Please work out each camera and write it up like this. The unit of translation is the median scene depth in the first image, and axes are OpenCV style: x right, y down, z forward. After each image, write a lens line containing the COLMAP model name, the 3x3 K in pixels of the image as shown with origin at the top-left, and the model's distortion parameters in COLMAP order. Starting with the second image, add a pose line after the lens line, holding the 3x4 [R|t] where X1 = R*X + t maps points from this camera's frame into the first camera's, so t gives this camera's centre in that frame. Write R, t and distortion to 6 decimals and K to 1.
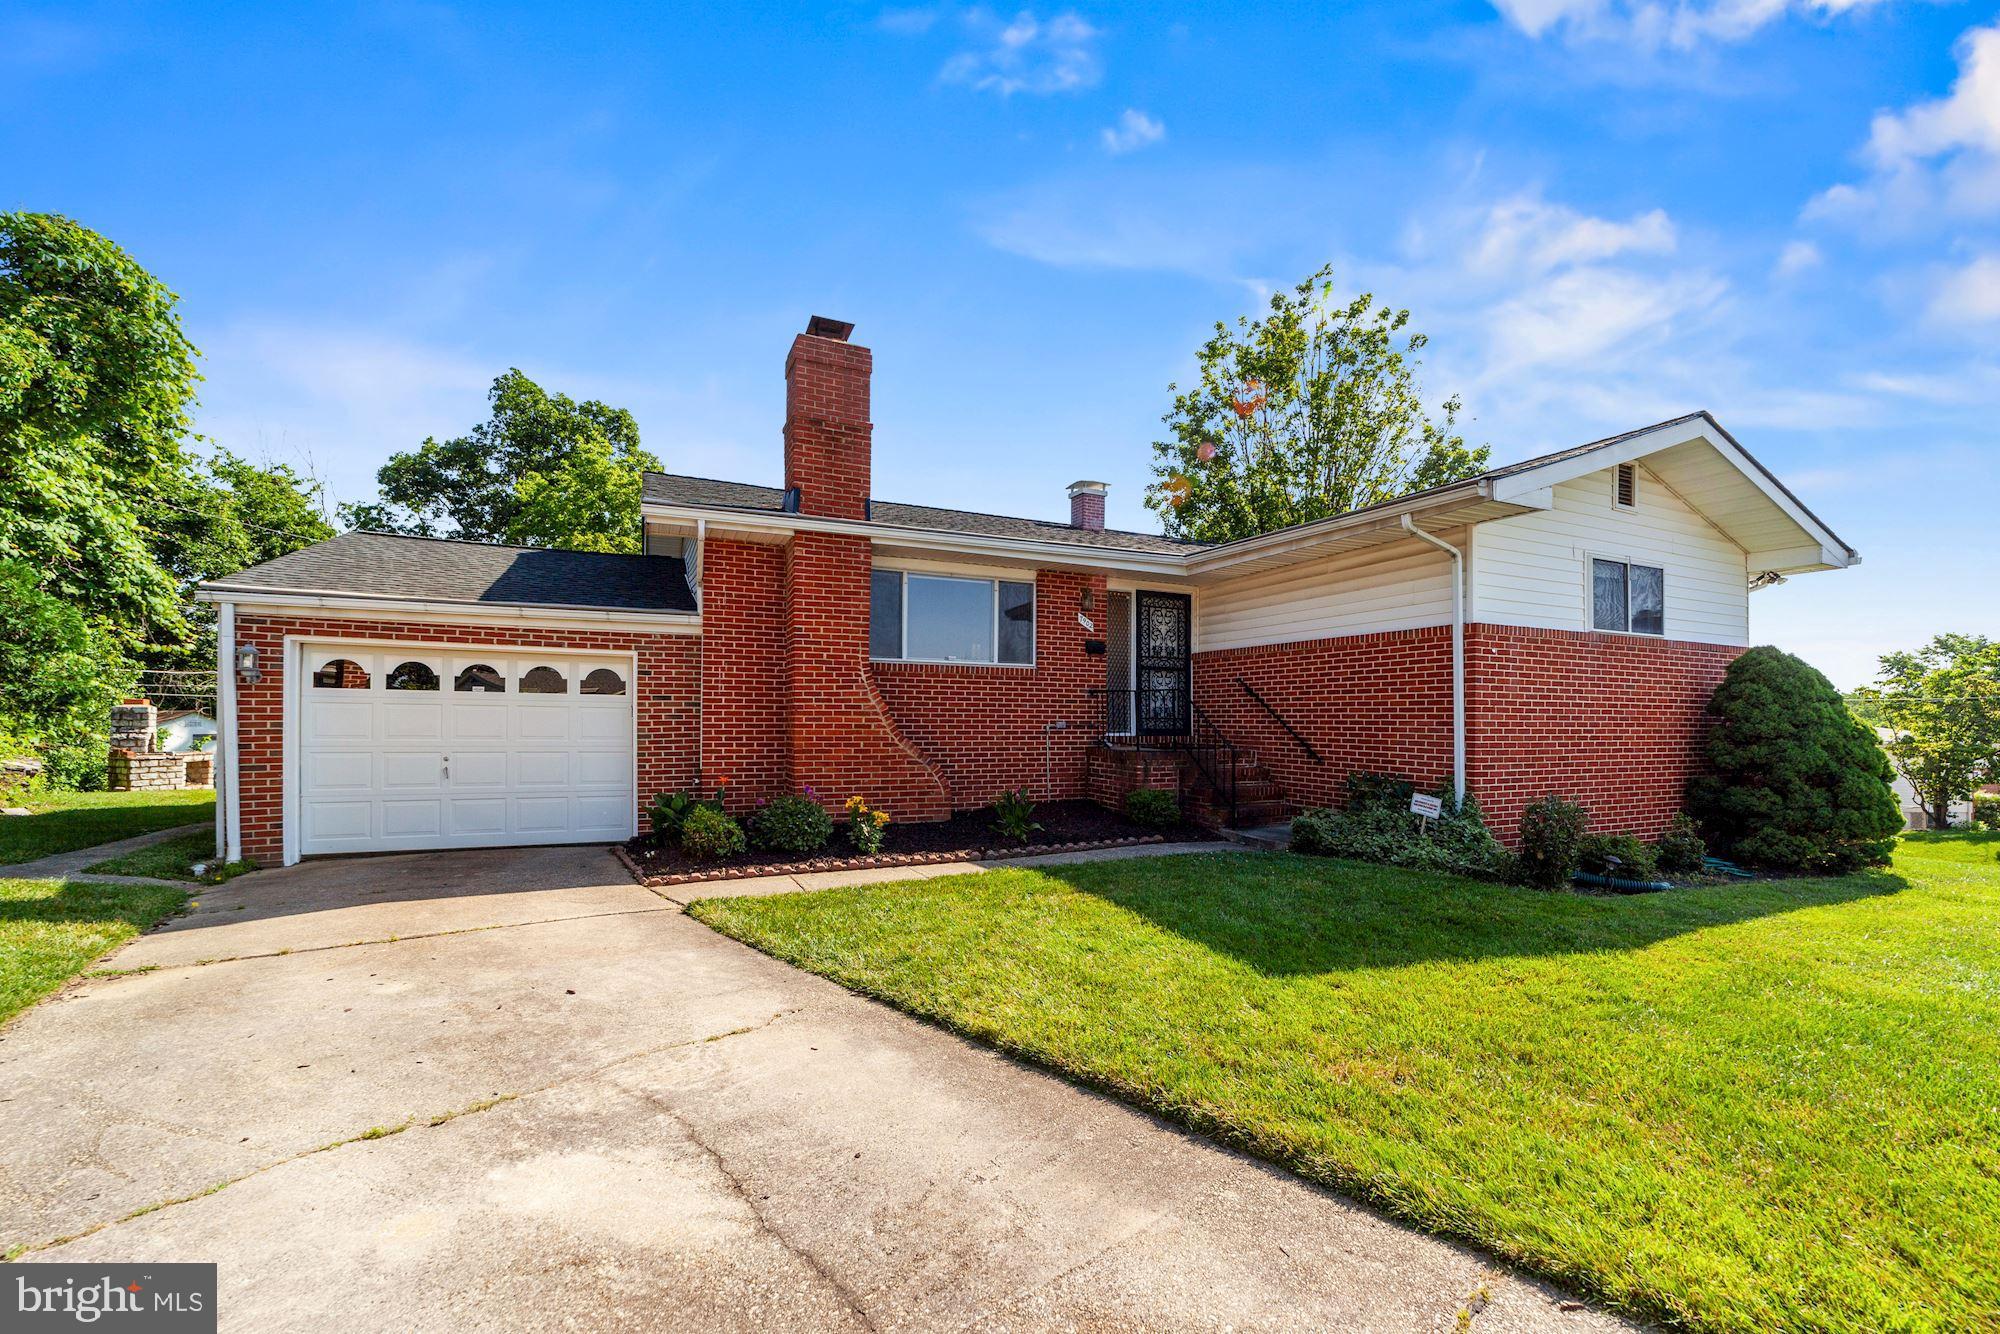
lens RADIAL K [[770.9, 0, 1001.1], [0, 770.9, 703.4], [0, 0, 1]] dist [-0.015180, 0.005629]
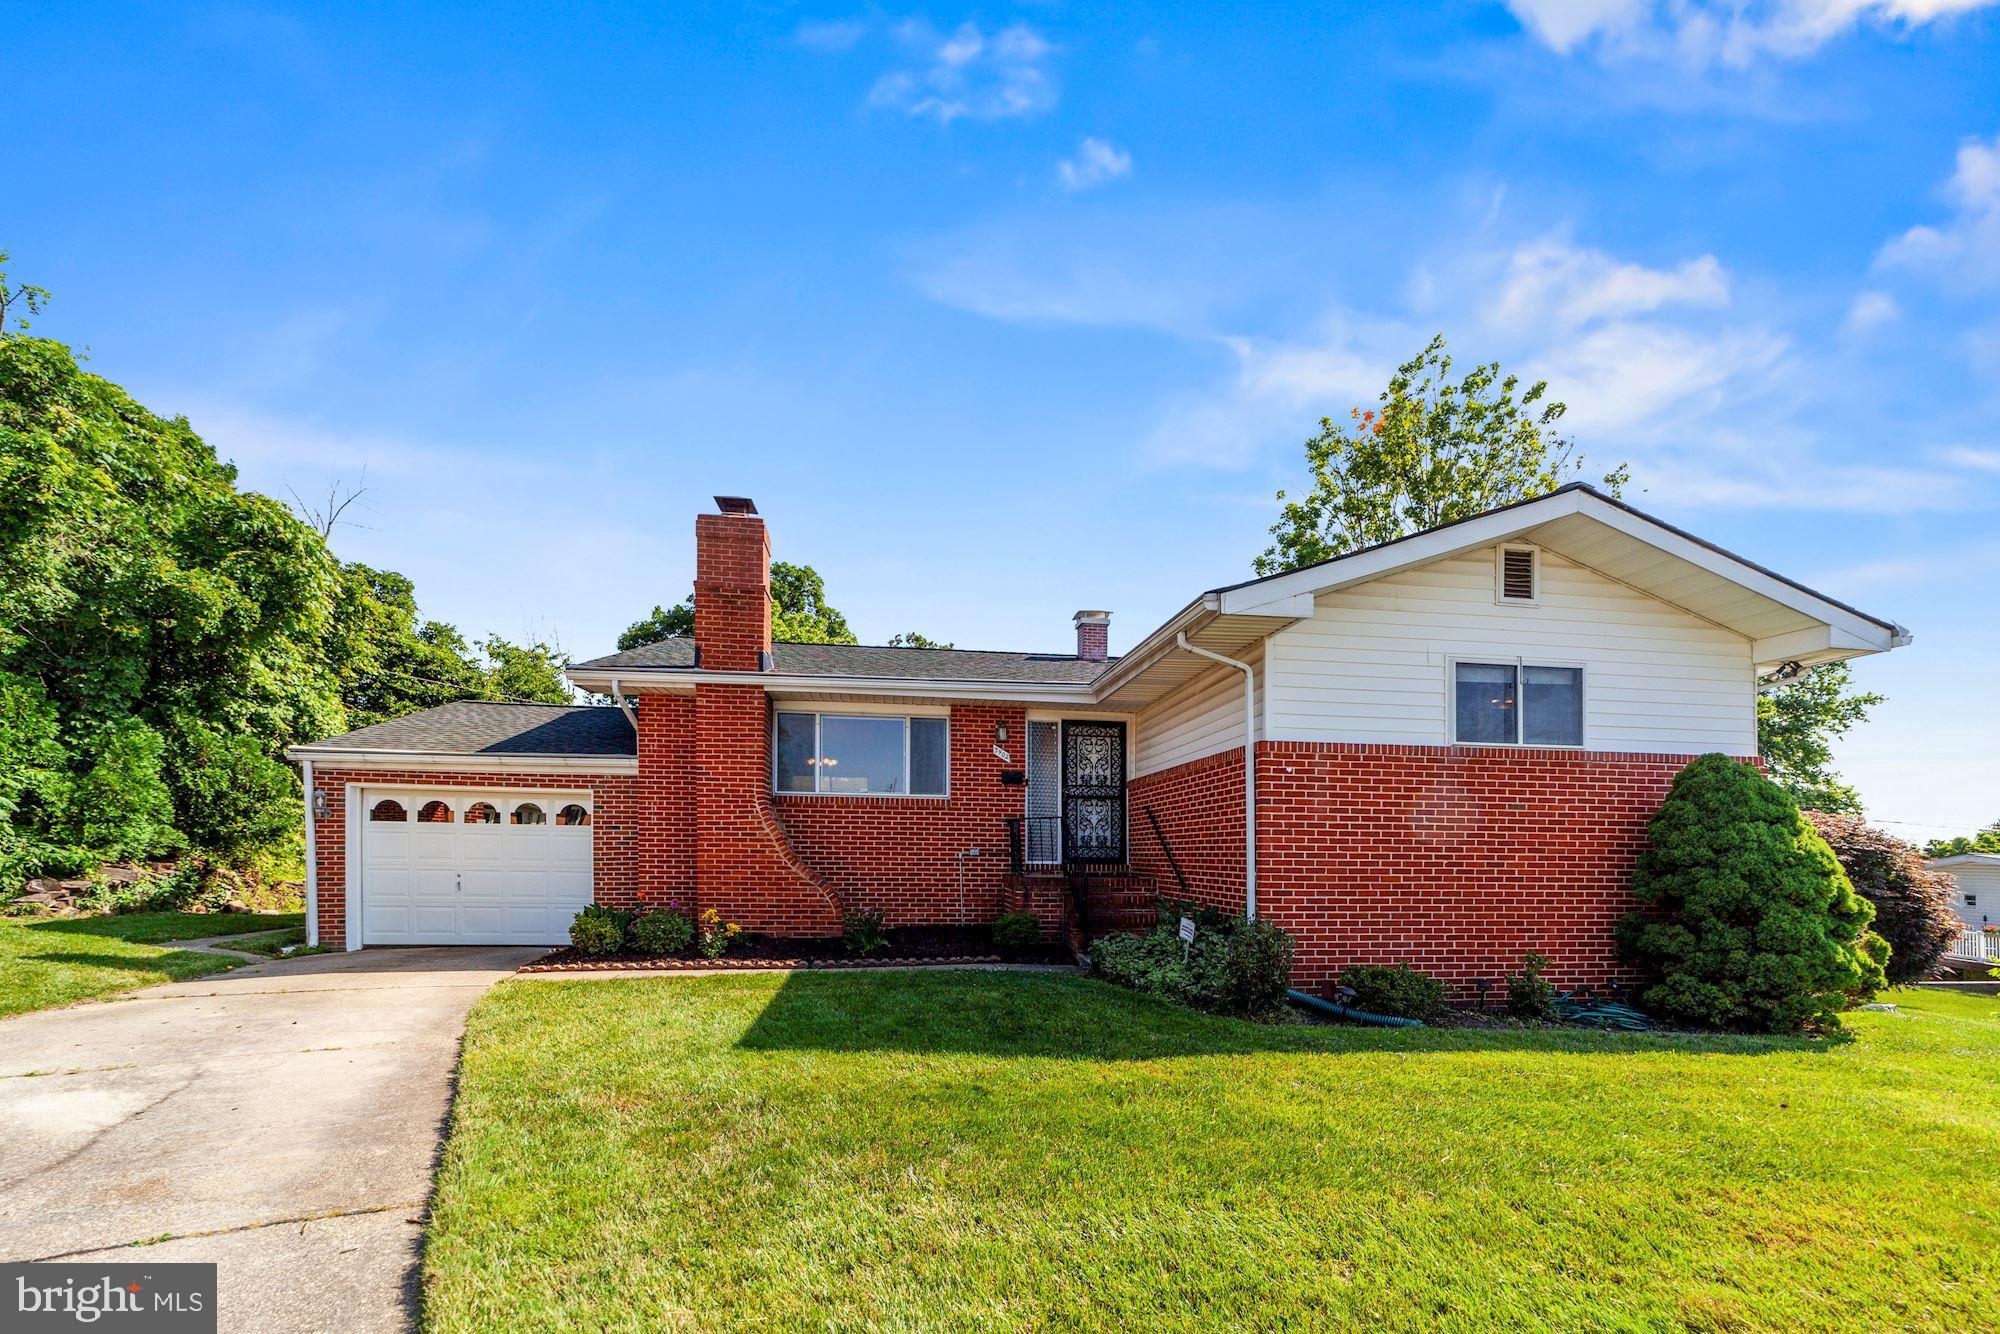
lens RADIAL K [[788.5, 0, 1003.0], [0, 788.5, 844.5], [0, 0, 1]] dist [-0.005715, 0.000095]
pose [[0.961479, -0.001267, -0.274874, 0.504397], [0.002685, 0.999985, 0.004784, 0.015541], [0.274864, -0.005337, 0.961468, -0.024777]]
